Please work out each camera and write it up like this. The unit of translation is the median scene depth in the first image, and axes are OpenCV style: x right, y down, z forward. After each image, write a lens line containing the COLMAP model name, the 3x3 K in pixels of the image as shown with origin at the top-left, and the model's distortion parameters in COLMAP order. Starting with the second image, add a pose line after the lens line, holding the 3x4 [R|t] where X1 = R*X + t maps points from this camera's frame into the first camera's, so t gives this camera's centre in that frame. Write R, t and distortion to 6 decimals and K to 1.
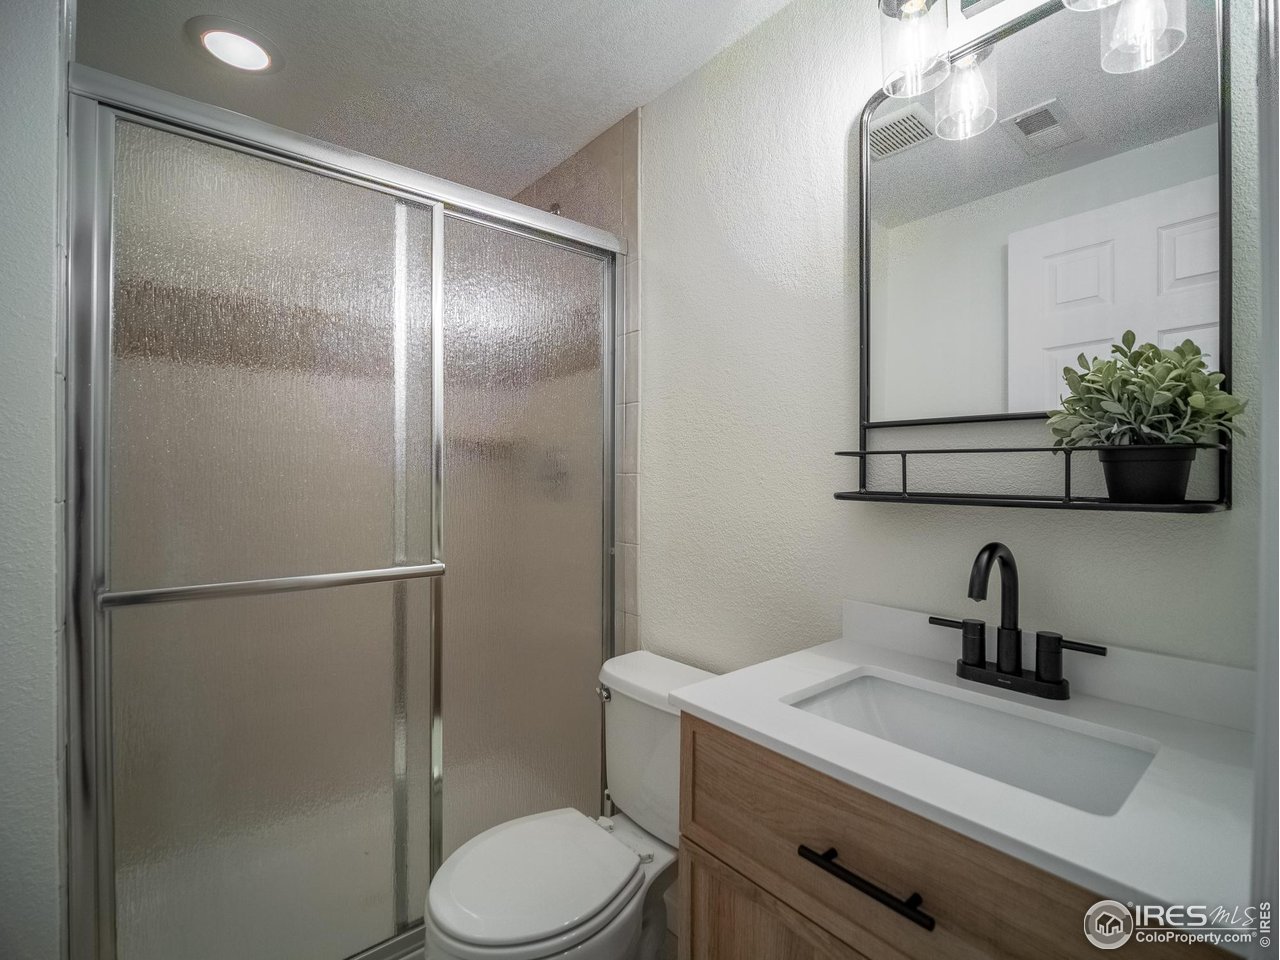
lens RADIAL K [[578.2, 0, 632.7], [0, 578.2, 467.8], [0, 0, 1]] dist [-0.008172, -0.000619]
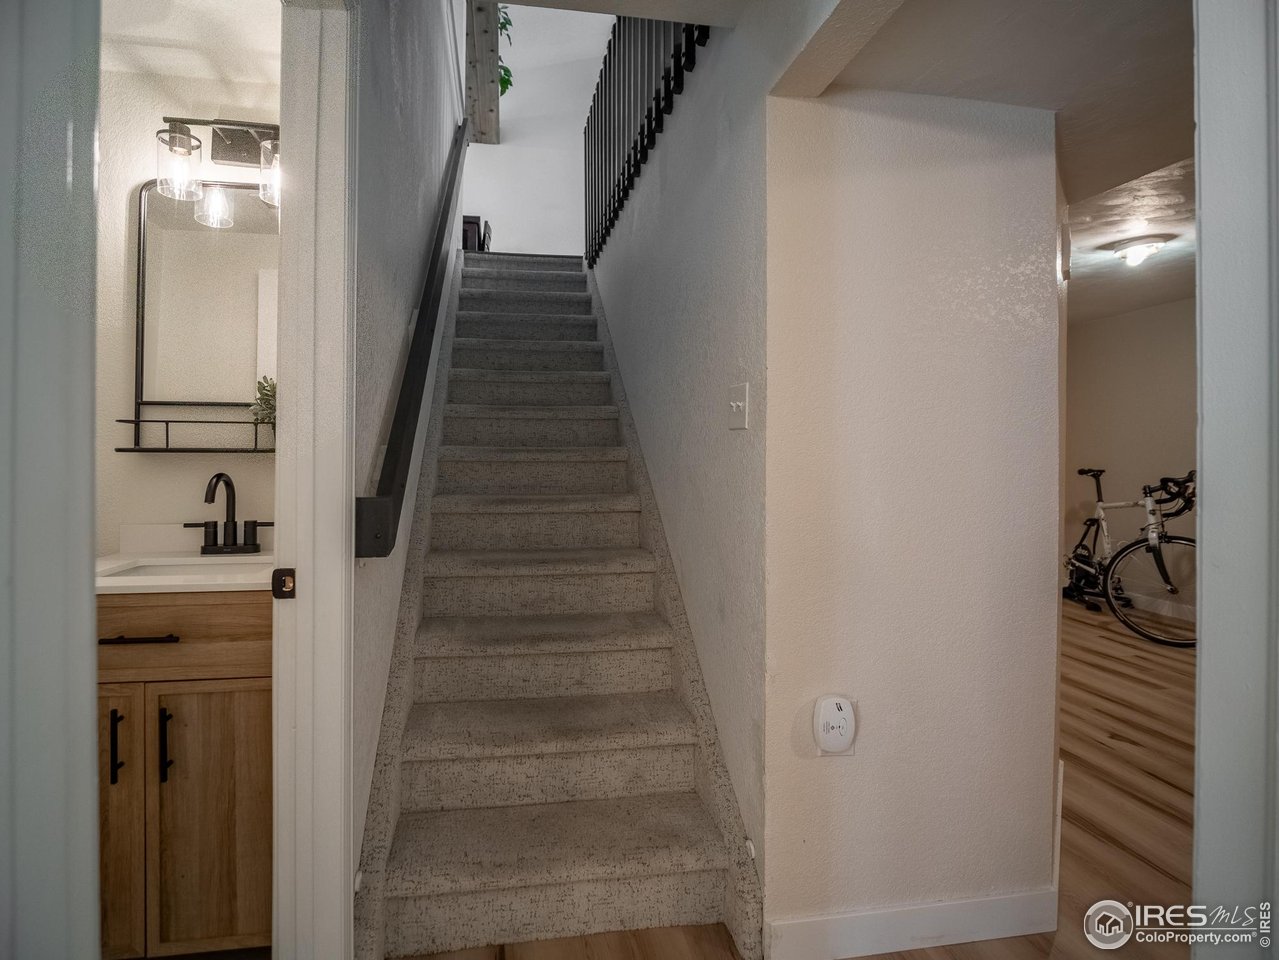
lens RADIAL K [[612.7, 0, 588.5], [0, 612.7, 456.7], [0, 0, 1]] dist [-0.002357, -0.000209]
pose [[0.523065, 0.010117, 0.852233, -0.386259], [-0.009214, 0.999938, -0.006215, 0.076061], [-0.852243, -0.004602, 0.523126, -0.937157]]
